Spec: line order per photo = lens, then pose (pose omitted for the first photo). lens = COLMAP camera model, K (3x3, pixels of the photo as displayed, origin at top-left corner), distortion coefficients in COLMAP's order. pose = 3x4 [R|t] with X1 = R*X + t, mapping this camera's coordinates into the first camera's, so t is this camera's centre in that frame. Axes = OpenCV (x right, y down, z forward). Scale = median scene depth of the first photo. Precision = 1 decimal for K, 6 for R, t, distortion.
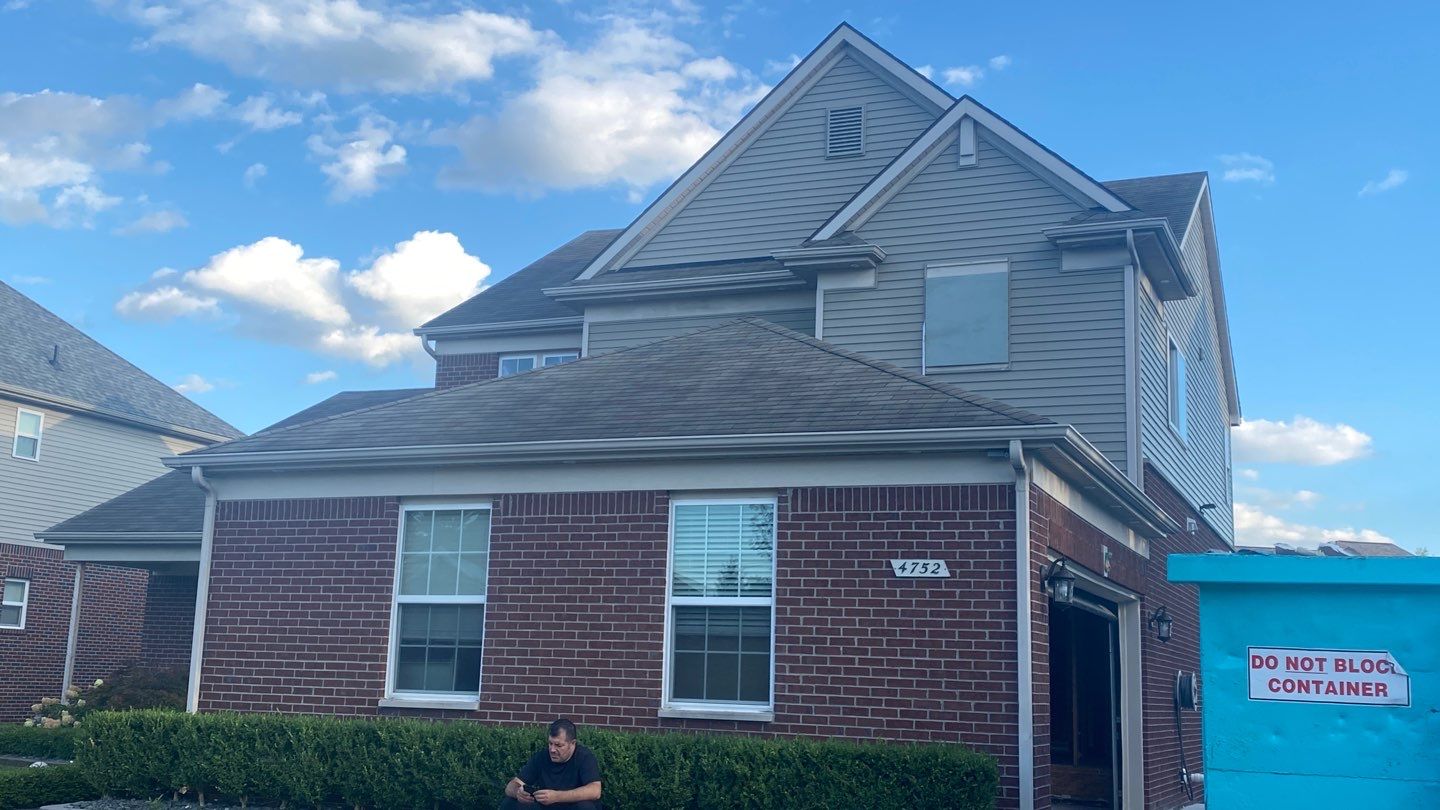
lens RADIAL K [[1529.2, 0, 720.5], [0, 1529.2, 398.5], [0, 0, 1]] dist [0.215123, -0.715619]
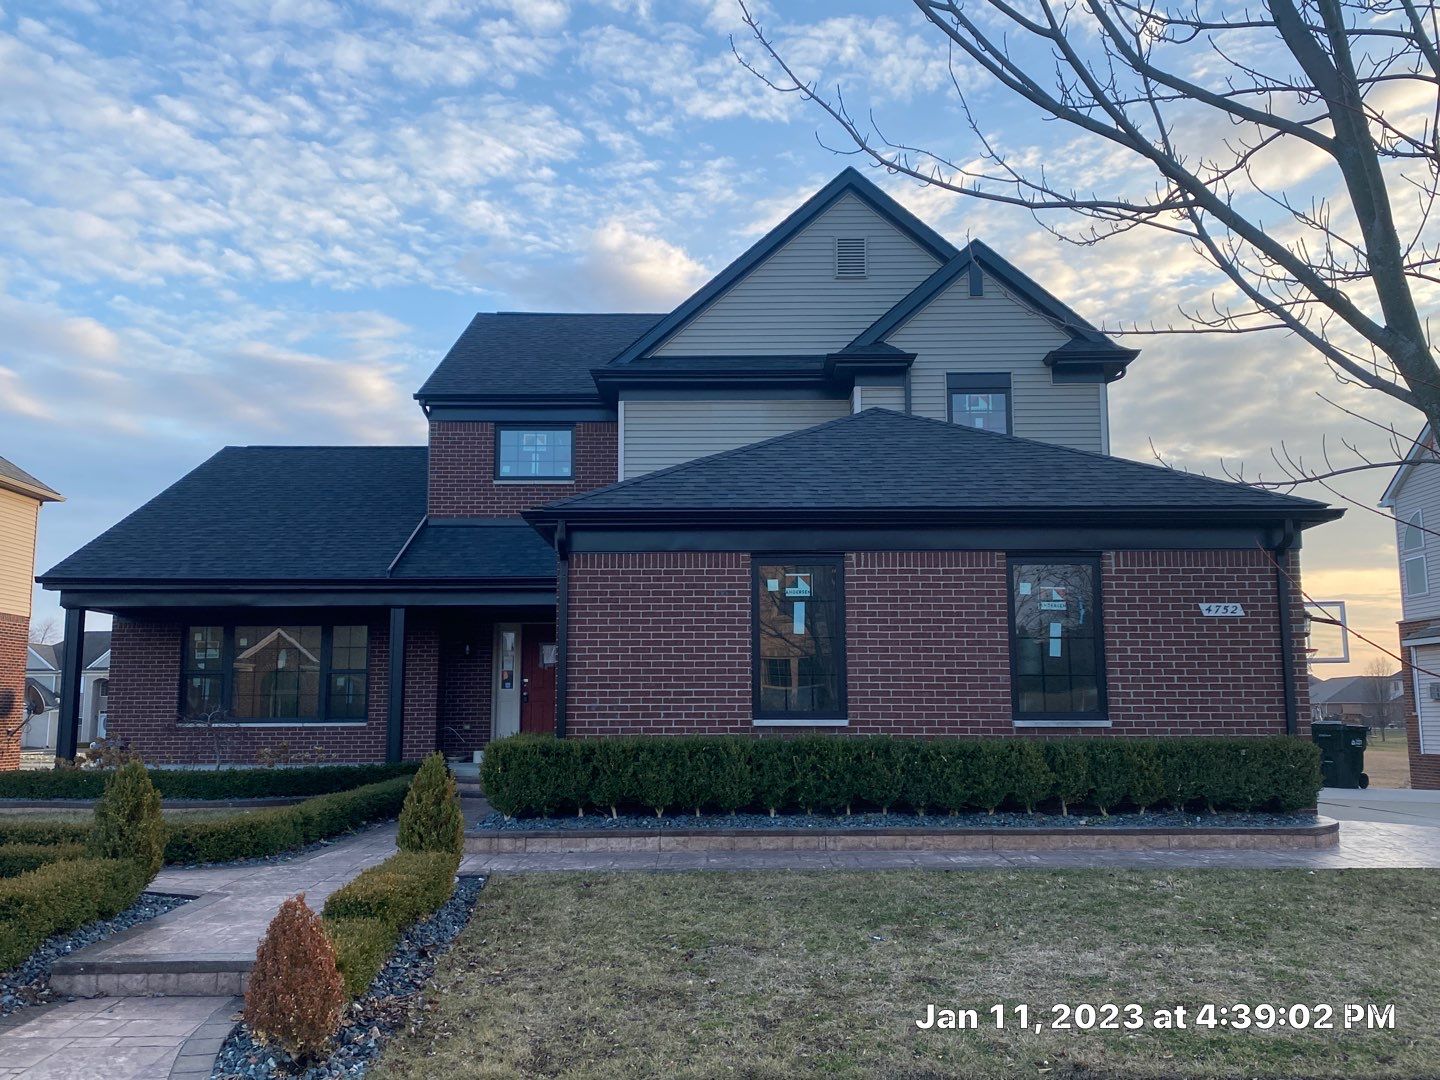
lens RADIAL K [[1290.7, 0, 715.4], [0, 1290.7, 536.7], [0, 0, 1]] dist [0.218186, -0.744554]
pose [[0.924658, 0.016716, 0.380431, -0.644692], [-0.036455, 0.998333, 0.044741, 0.010633], [-0.379049, -0.055239, 0.923726, 0.102756]]
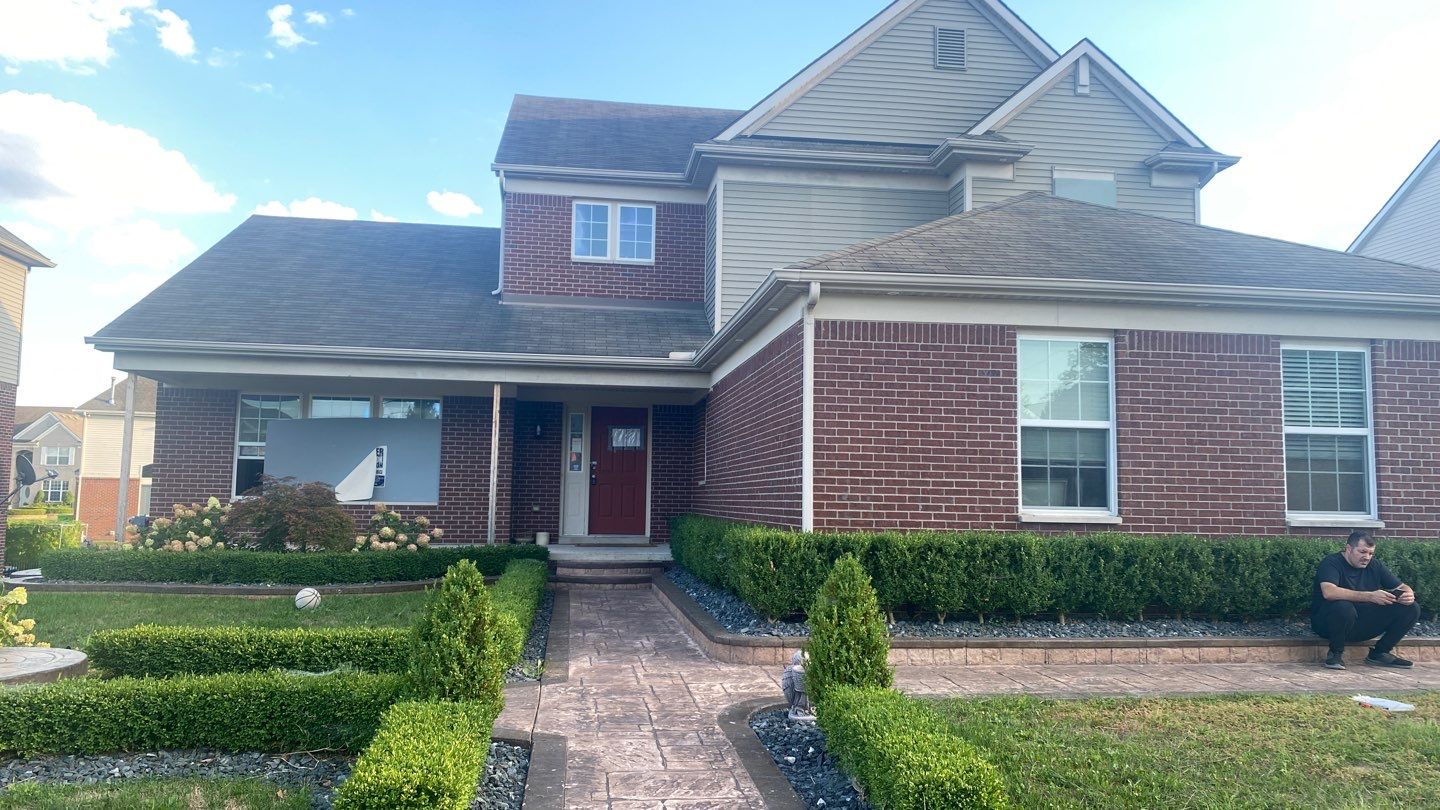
lens RADIAL K [[1097.5, 0, 719.0], [0, 1097.5, 400.1], [0, 0, 1]] dist [0.049147, -0.068142]
pose [[0.864566, 0.026853, 0.501801, -0.802328], [-0.080622, 0.993048, 0.085765, 0.069253], [-0.496009, -0.114605, 0.860721, 0.472438]]
